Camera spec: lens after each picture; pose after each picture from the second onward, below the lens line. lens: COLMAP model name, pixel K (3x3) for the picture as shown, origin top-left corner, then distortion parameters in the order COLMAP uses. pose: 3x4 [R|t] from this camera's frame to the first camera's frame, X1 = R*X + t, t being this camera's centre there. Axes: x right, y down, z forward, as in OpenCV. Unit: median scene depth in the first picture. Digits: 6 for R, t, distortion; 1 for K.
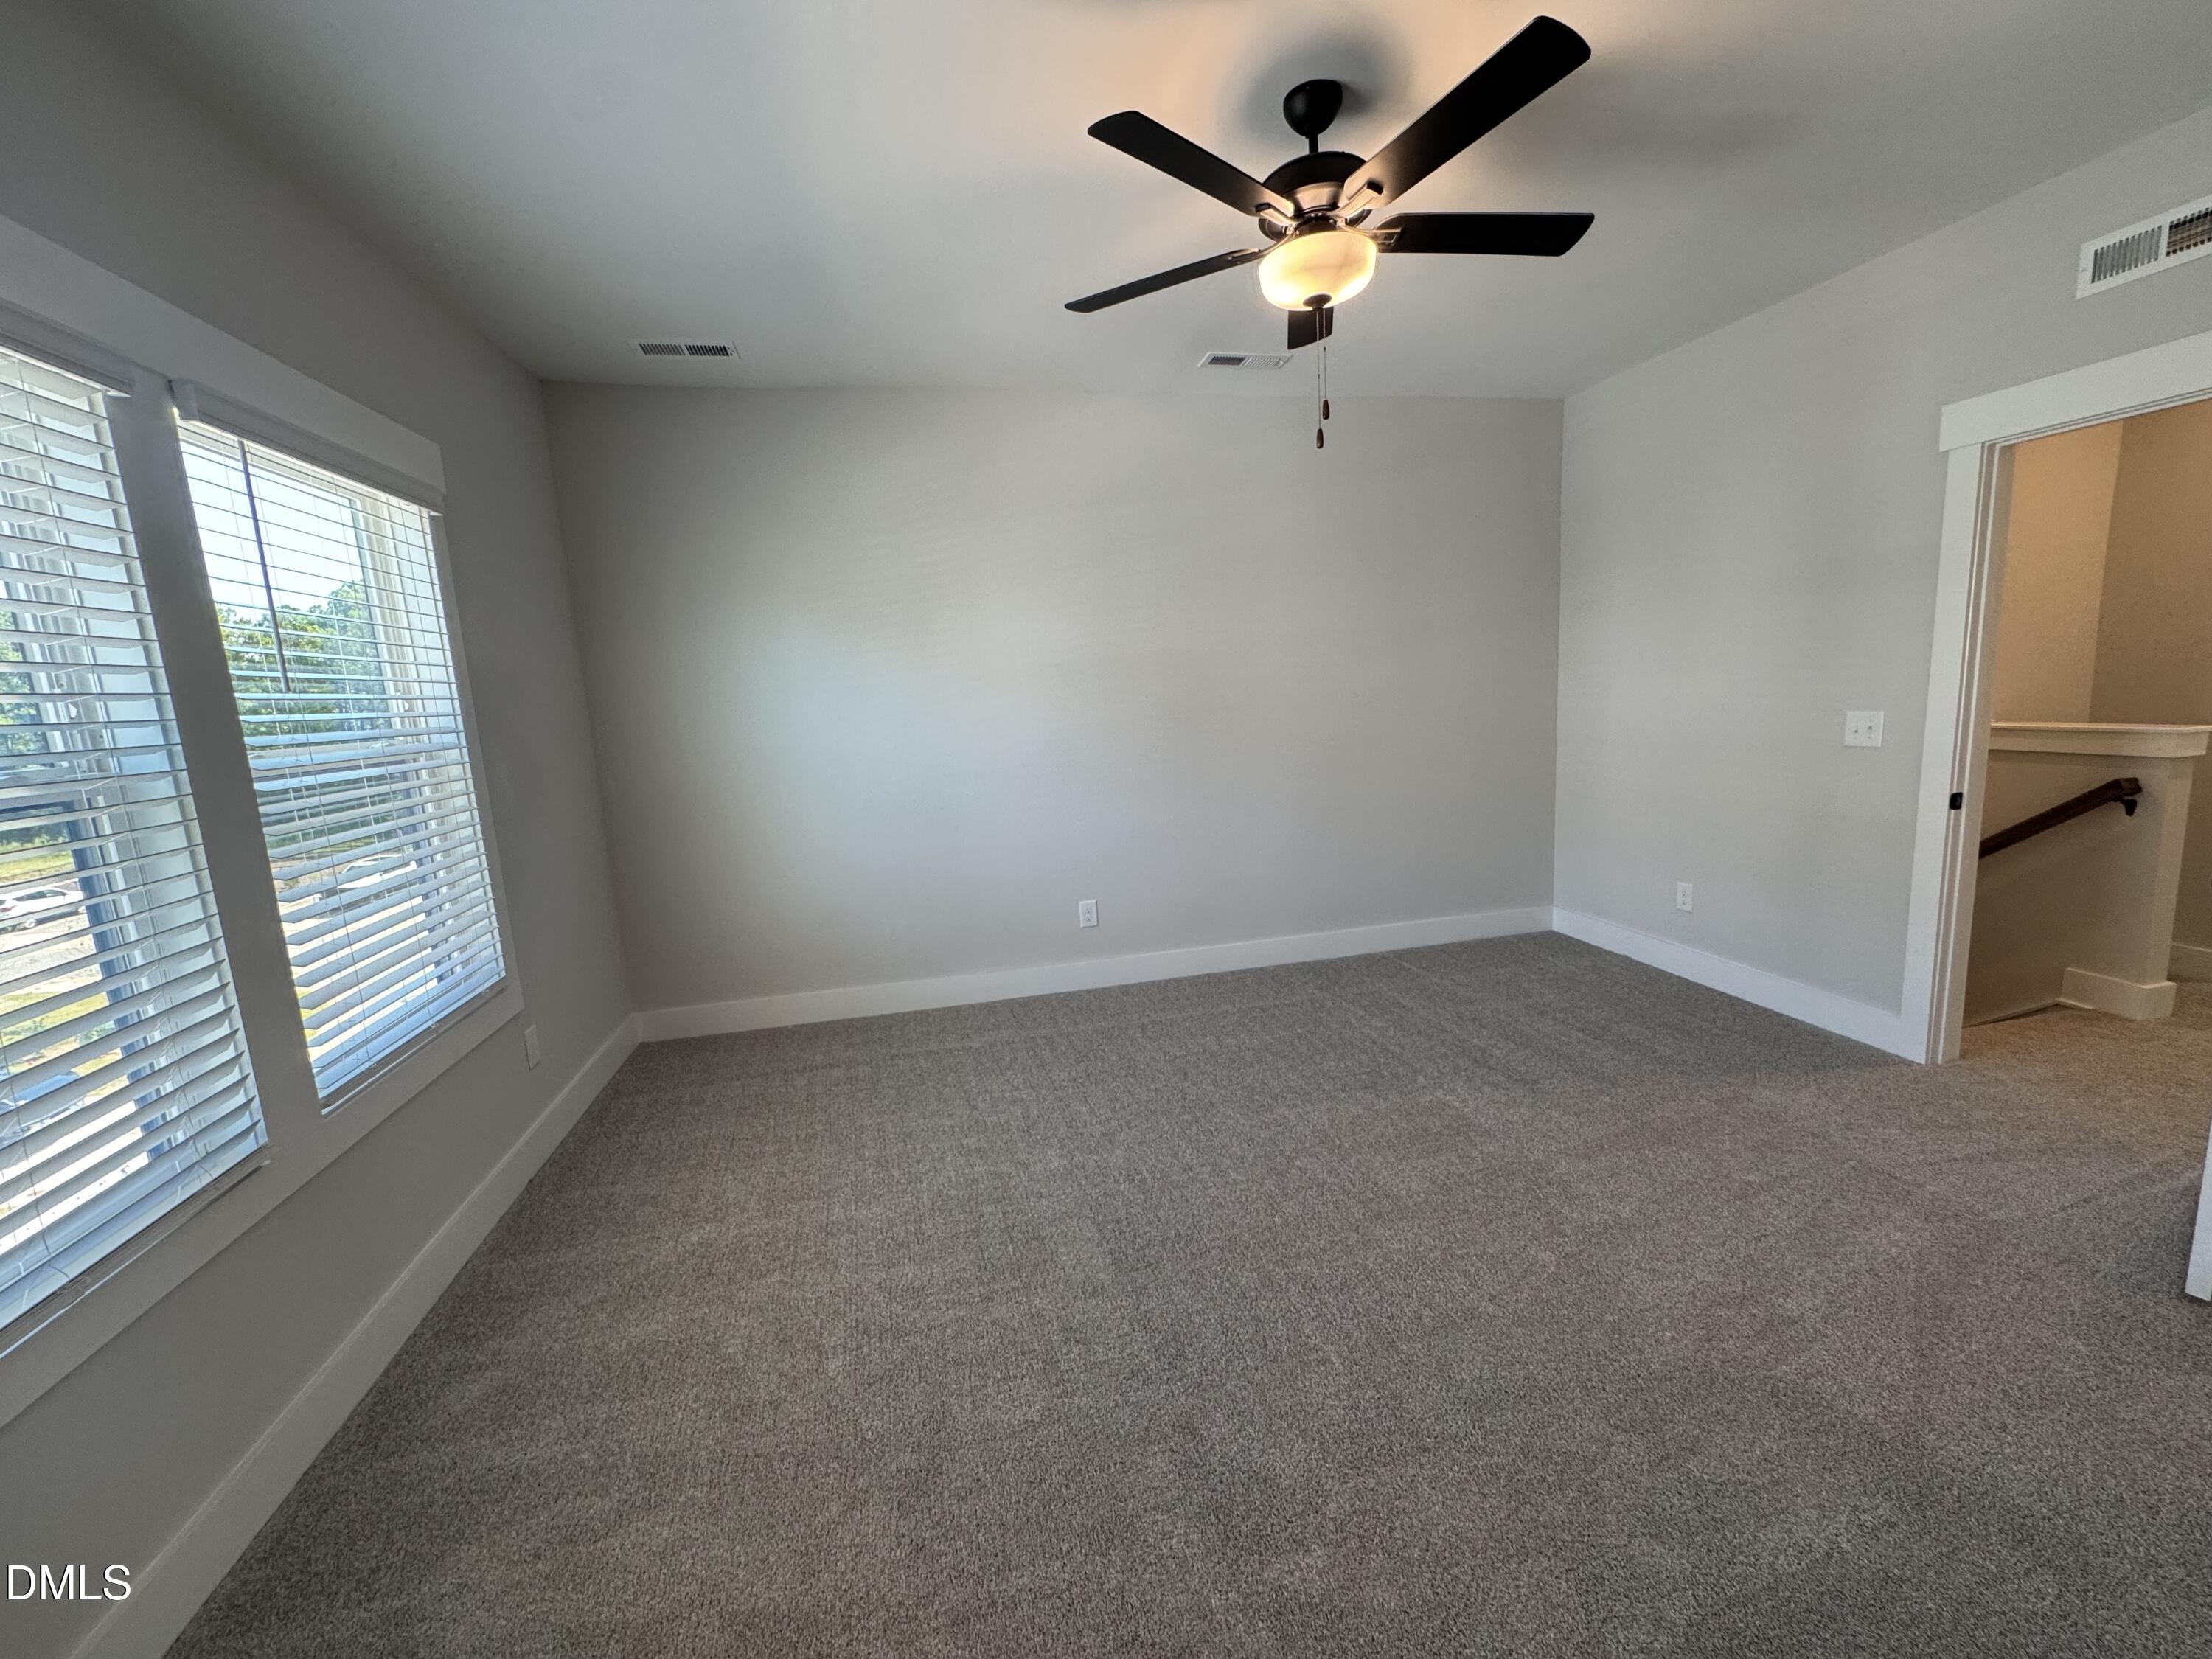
lens RADIAL K [[885.9, 0, 1106.0], [0, 885.9, 829.2], [0, 0, 1]] dist [-0.003113, 0.000921]
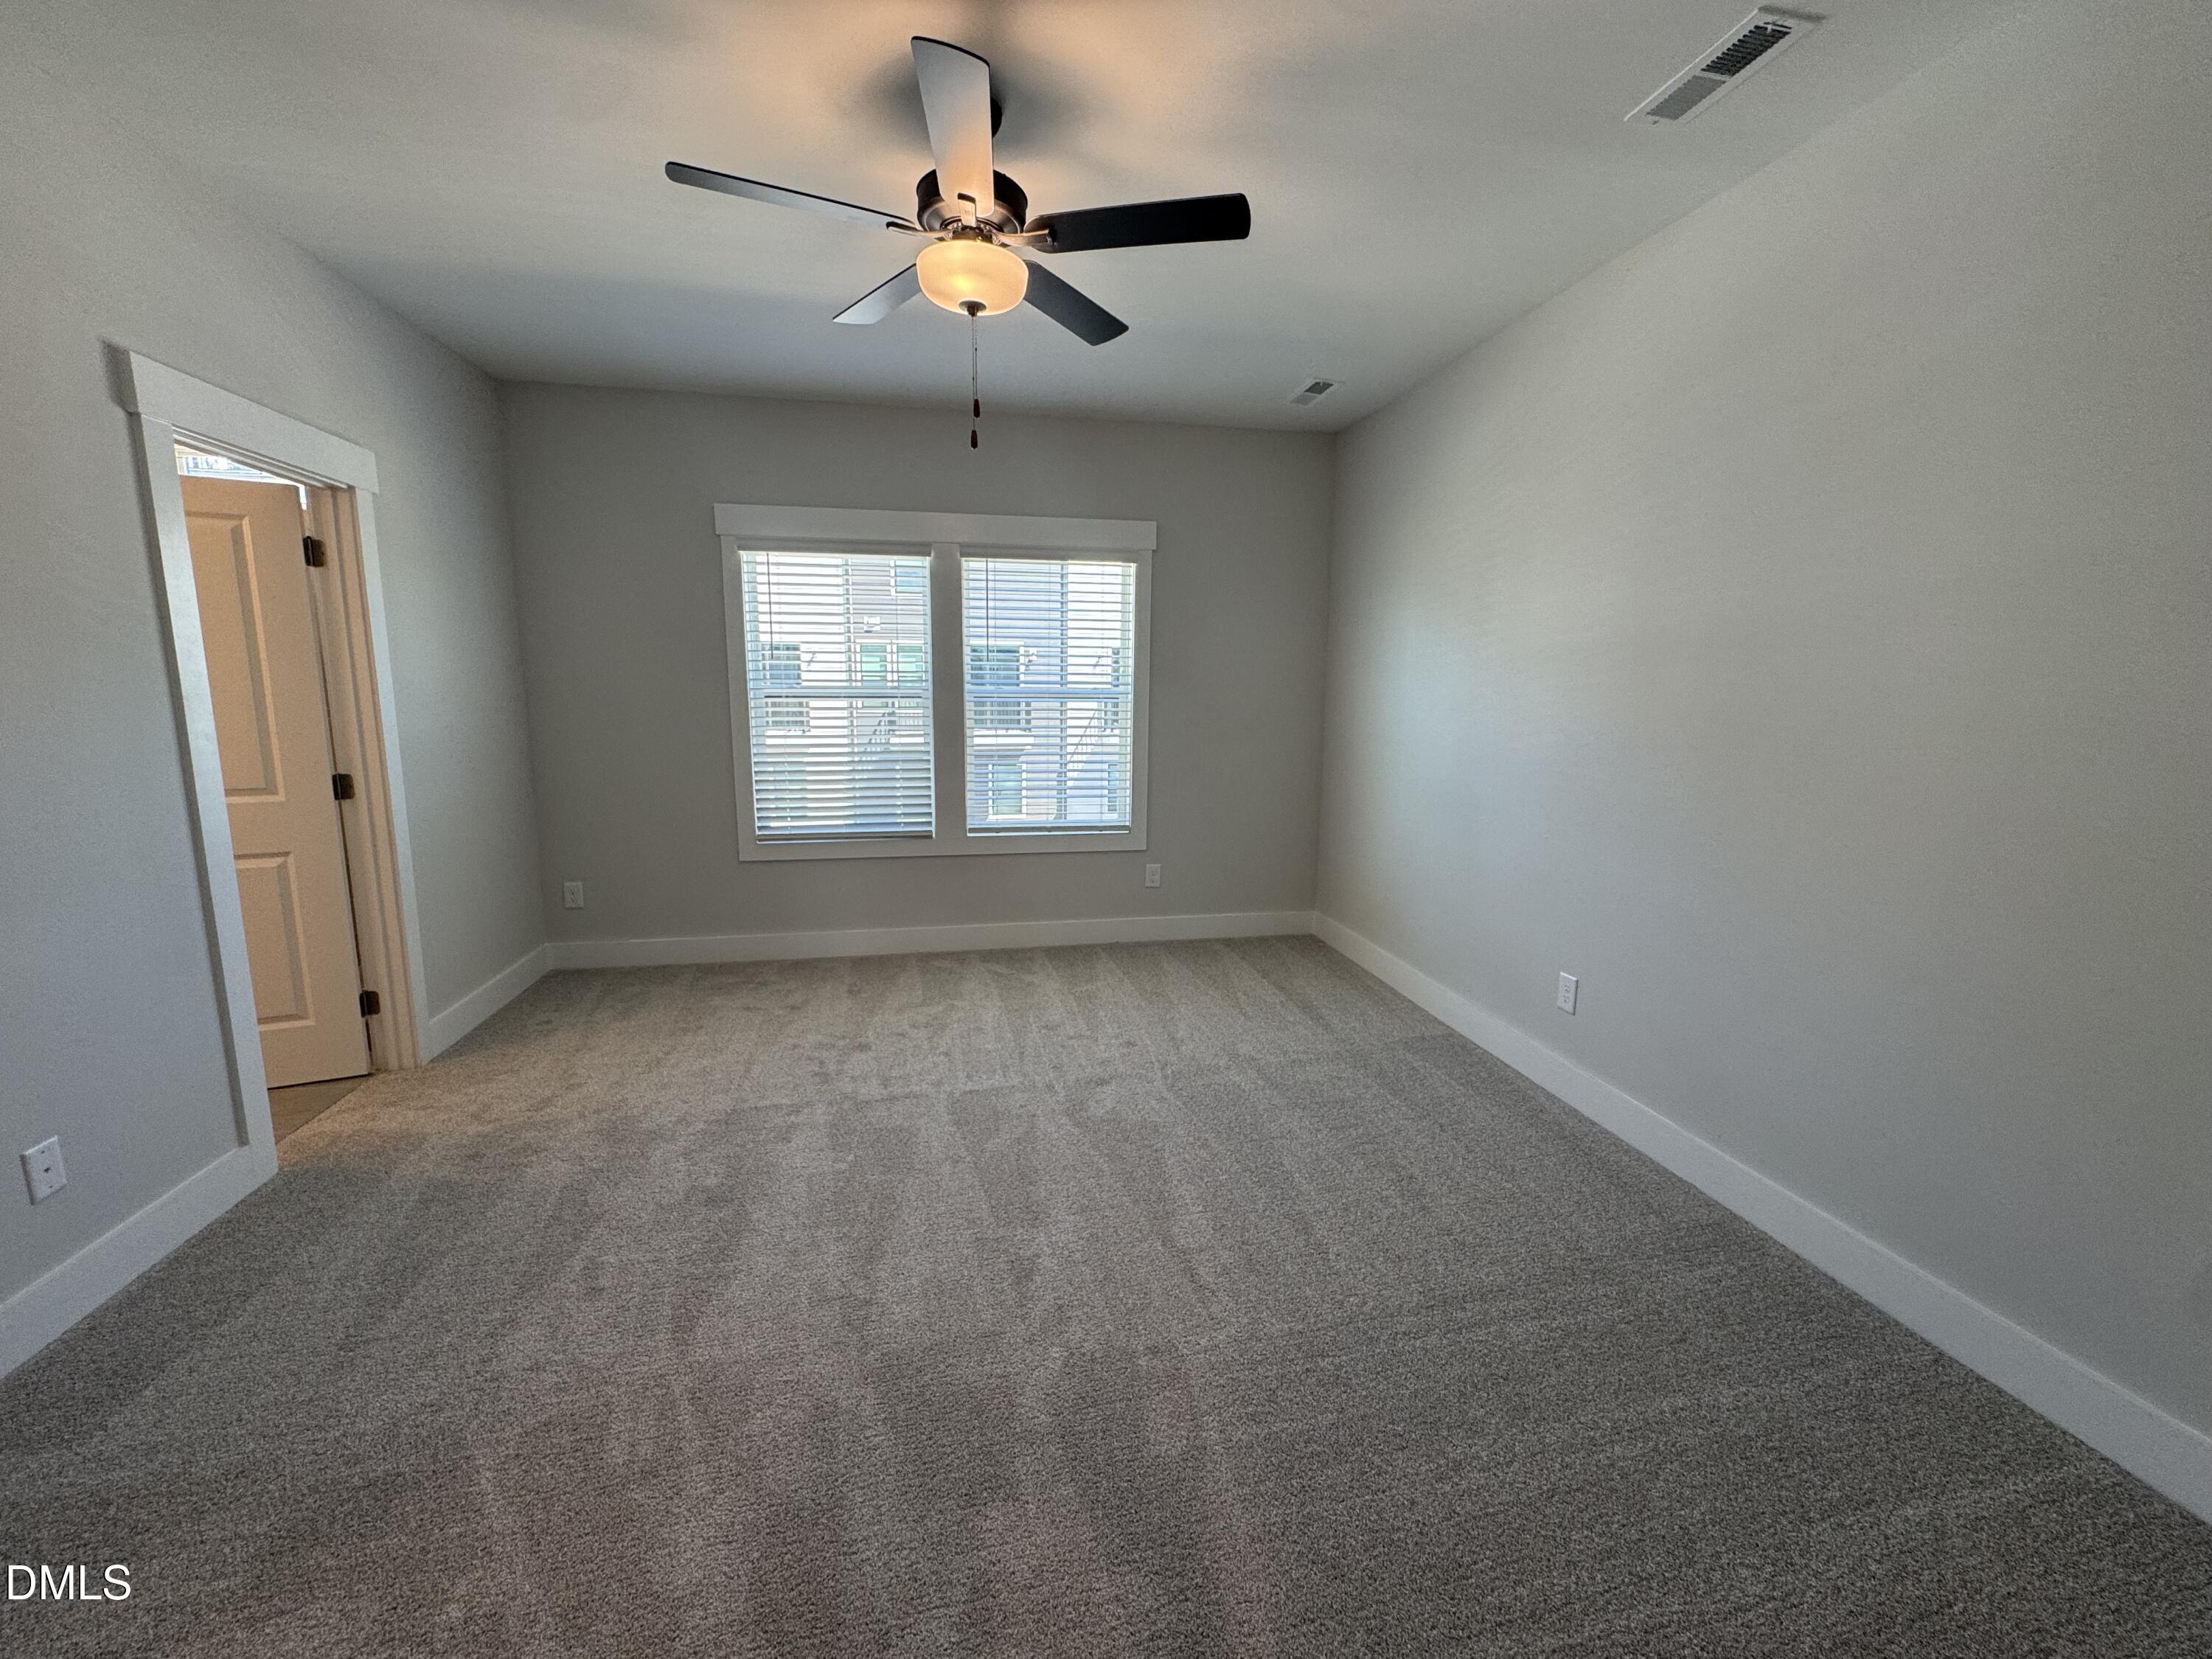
lens RADIAL K [[885.9, 0, 1106.5], [0, 885.9, 837.1], [0, 0, 1]] dist [-0.003113, 0.000921]
pose [[-0.026483, 0.214333, -0.976402, 1.350978], [-0.163162, 0.962719, 0.215755, -0.239383], [0.986244, 0.165026, 0.009475, 1.214422]]
